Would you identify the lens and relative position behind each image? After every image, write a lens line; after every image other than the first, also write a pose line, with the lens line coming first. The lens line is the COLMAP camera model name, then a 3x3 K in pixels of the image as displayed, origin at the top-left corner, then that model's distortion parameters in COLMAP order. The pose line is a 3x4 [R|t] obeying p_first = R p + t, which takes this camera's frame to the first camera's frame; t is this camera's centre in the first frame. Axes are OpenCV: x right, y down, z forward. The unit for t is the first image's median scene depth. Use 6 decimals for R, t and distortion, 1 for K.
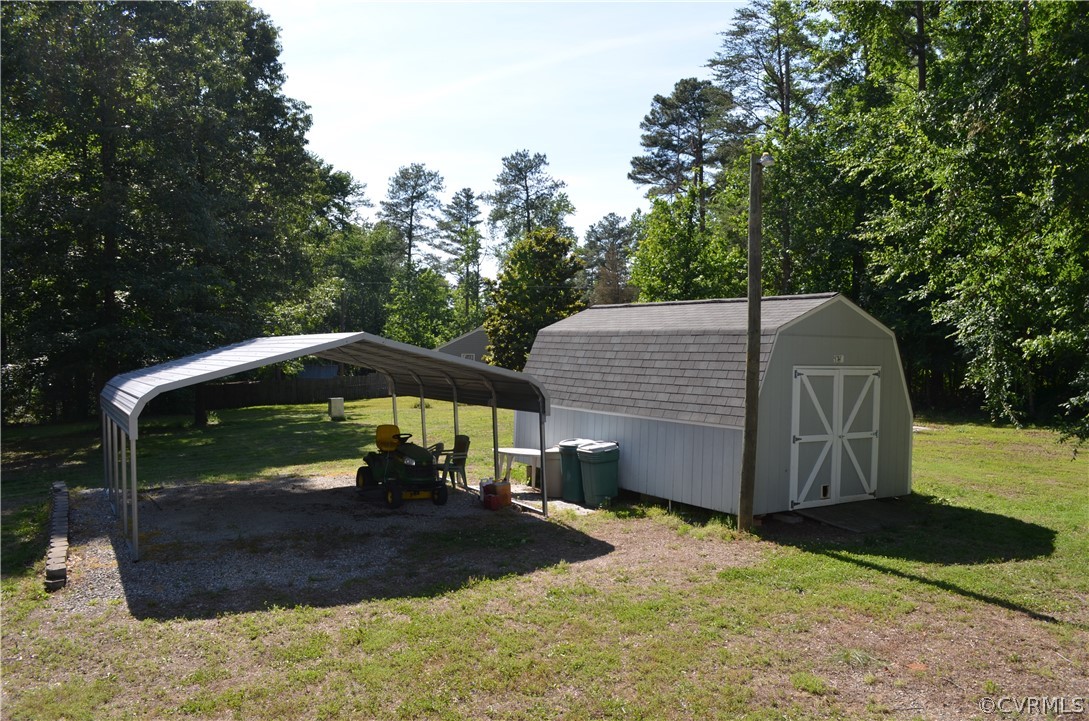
lens RADIAL K [[870.9, 0, 545.3], [0, 870.9, 359.8], [0, 0, 1]] dist [-0.075932, -0.000540]
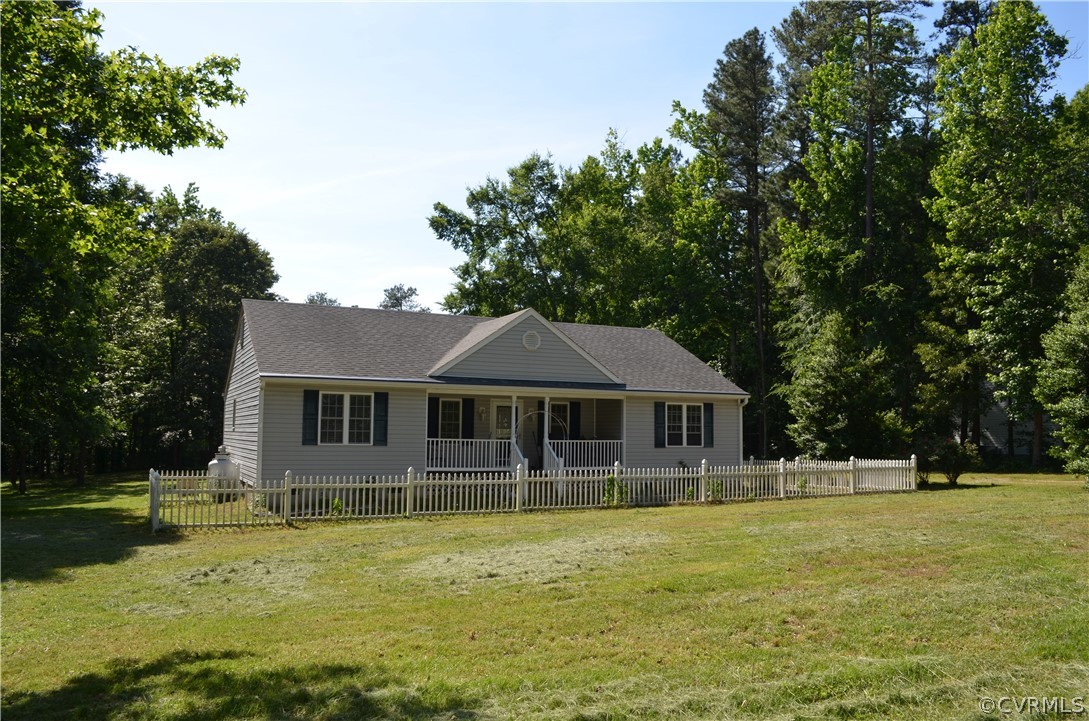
lens RADIAL K [[870.9, 0, 548.6], [0, 870.9, 355.2], [0, 0, 1]] dist [-0.075932, -0.000540]
pose [[0.988499, 0.020443, 0.149837, 0.003878], [-0.006178, 0.995453, -0.095054, -0.000914], [-0.151098, 0.093035, 0.984131, -0.390297]]
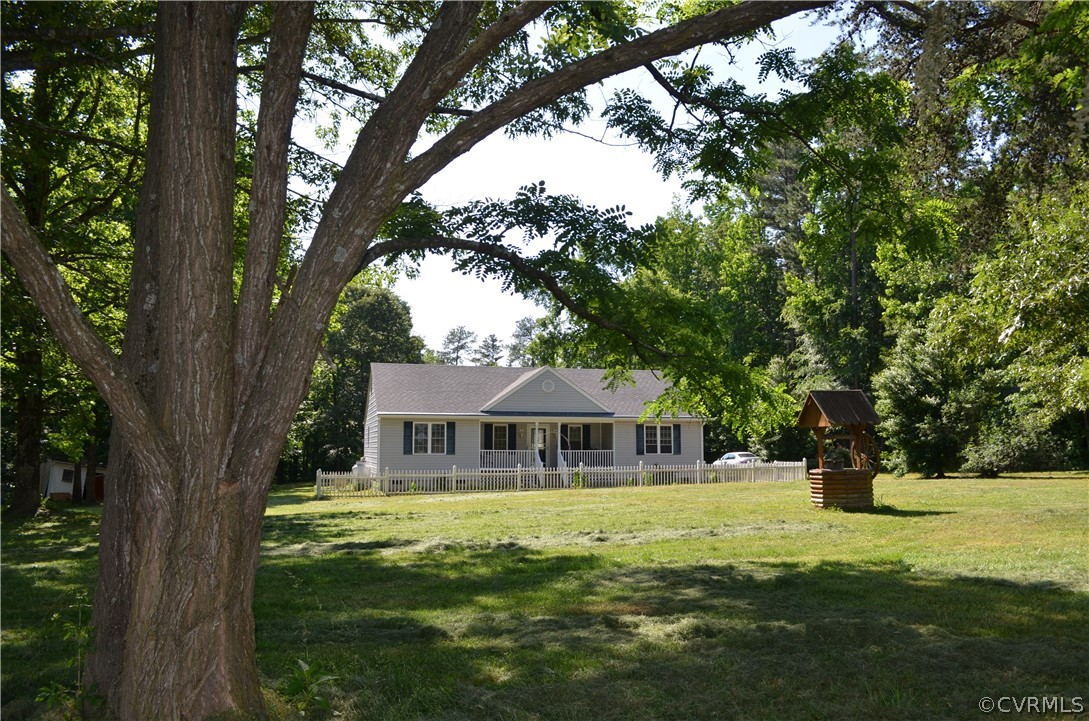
lens RADIAL K [[870.9, 0, 544.1], [0, 870.9, 361.7], [0, 0, 1]] dist [-0.075932, -0.000540]
pose [[0.999509, -0.006383, -0.030679, 0.049036], [0.003136, 0.994496, -0.104731, 0.000999], [0.031178, 0.104583, 0.994027, -0.538887]]
